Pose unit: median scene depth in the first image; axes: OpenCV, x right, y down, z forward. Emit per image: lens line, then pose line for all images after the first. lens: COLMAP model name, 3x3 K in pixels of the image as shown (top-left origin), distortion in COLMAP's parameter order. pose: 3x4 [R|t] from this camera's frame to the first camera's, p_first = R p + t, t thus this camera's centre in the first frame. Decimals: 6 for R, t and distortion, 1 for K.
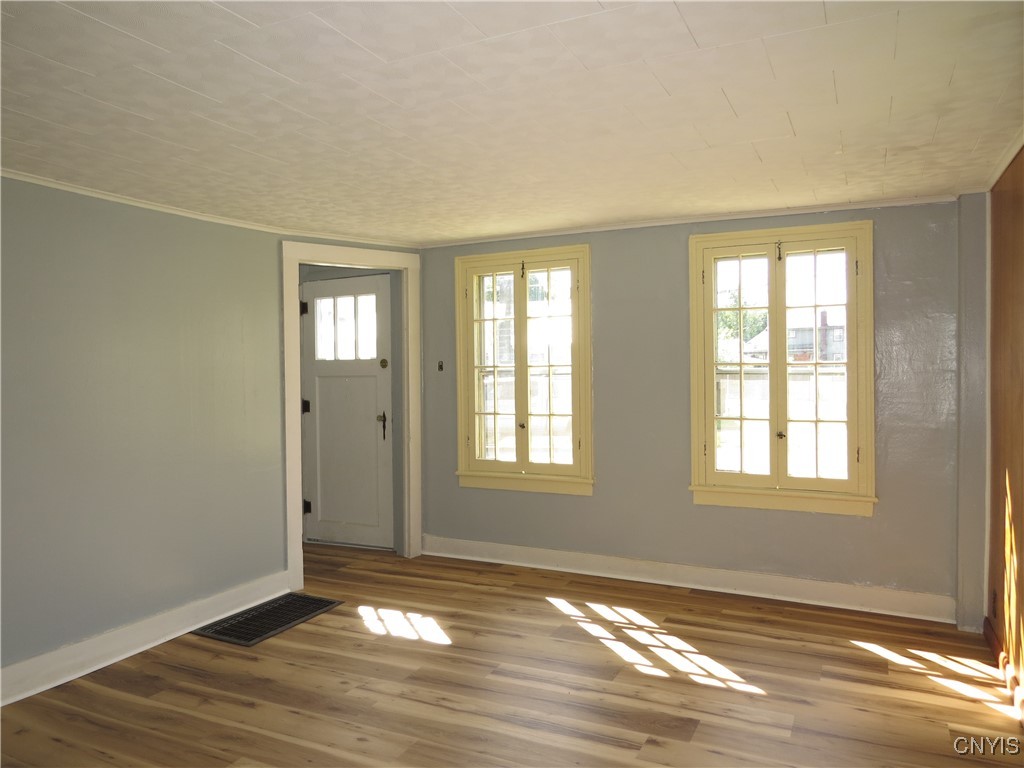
lens RADIAL K [[742.9, 0, 513.2], [0, 742.9, 379.6], [0, 0, 1]] dist [-0.001887, -0.009136]
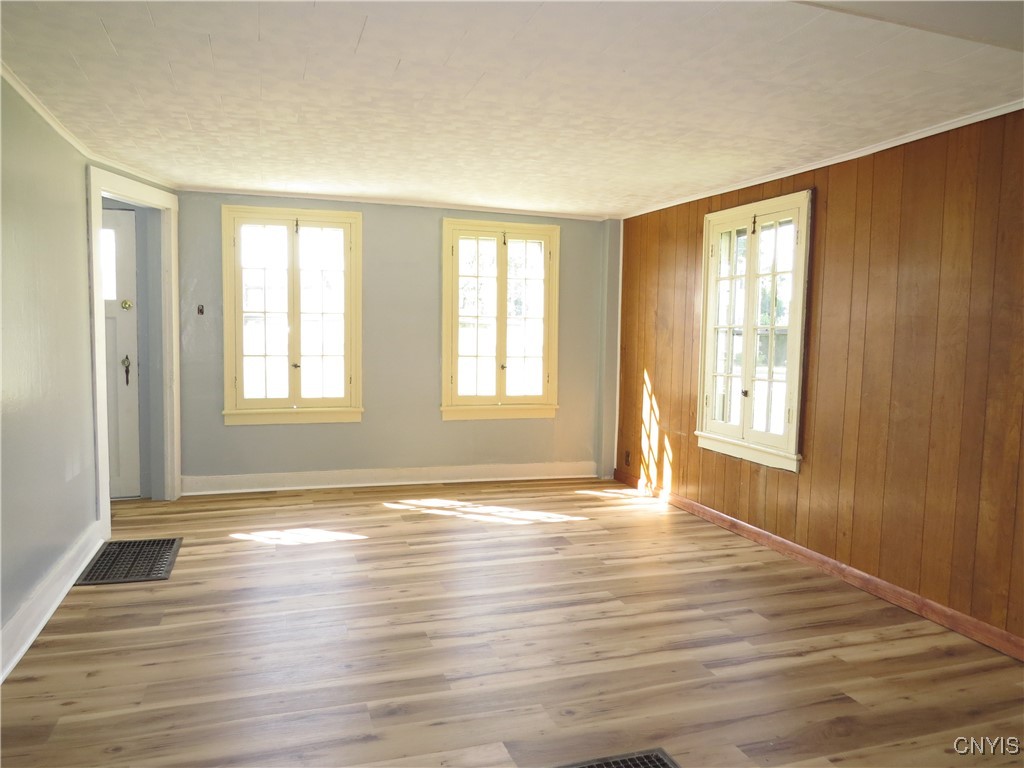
lens RADIAL K [[742.9, 0, 506.2], [0, 742.9, 386.2], [0, 0, 1]] dist [-0.001887, -0.009136]
pose [[0.712731, -0.032252, 0.700696, -0.619277], [-0.011885, 0.998244, 0.058037, 0.026673], [-0.701337, -0.049692, 0.711096, -0.030182]]
